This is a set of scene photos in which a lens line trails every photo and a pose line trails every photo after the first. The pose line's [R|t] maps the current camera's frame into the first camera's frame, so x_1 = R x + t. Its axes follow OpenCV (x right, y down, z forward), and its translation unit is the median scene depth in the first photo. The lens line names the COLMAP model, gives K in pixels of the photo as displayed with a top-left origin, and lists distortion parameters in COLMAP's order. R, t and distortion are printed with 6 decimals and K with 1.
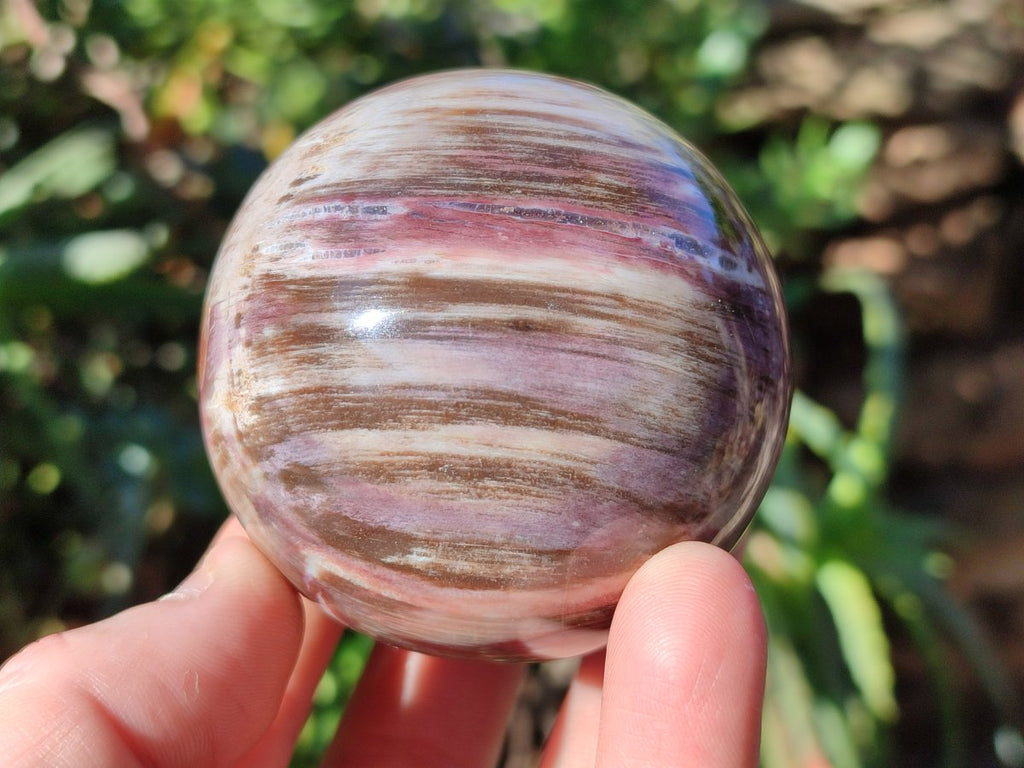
lens RADIAL K [[1648.0, 0, 521.5], [0, 1648.0, 382.9], [0, 0, 1]] dist [0.296857, 0.000000]
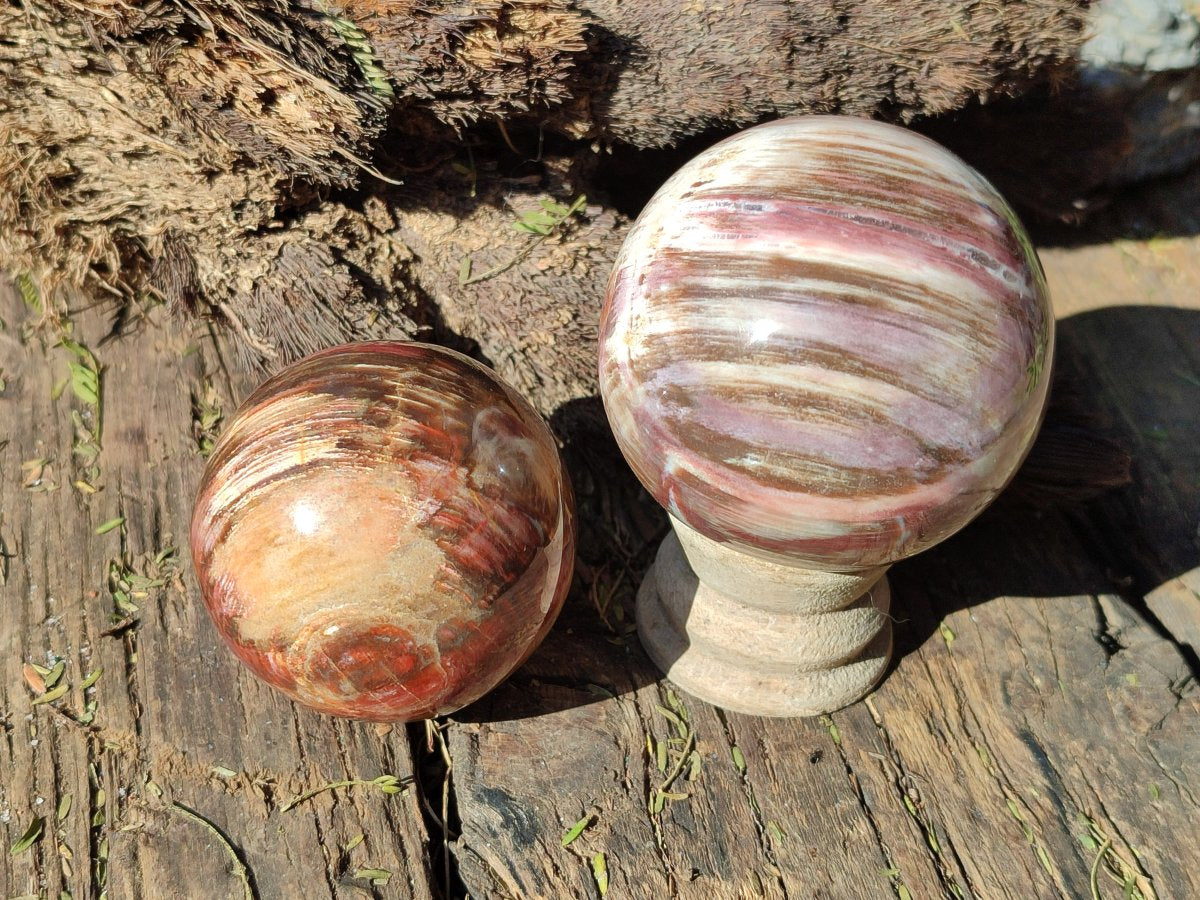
lens RADIAL K [[1931.3, 0, 589.9], [0, 1931.3, 447.6], [0, 0, 1]] dist [0.296857, 0.000000]
pose [[0.985588, 0.126026, -0.112845, -0.014337], [-0.129384, 0.991329, -0.022924, 0.150005], [0.108977, 0.037194, 0.993348, -0.624452]]
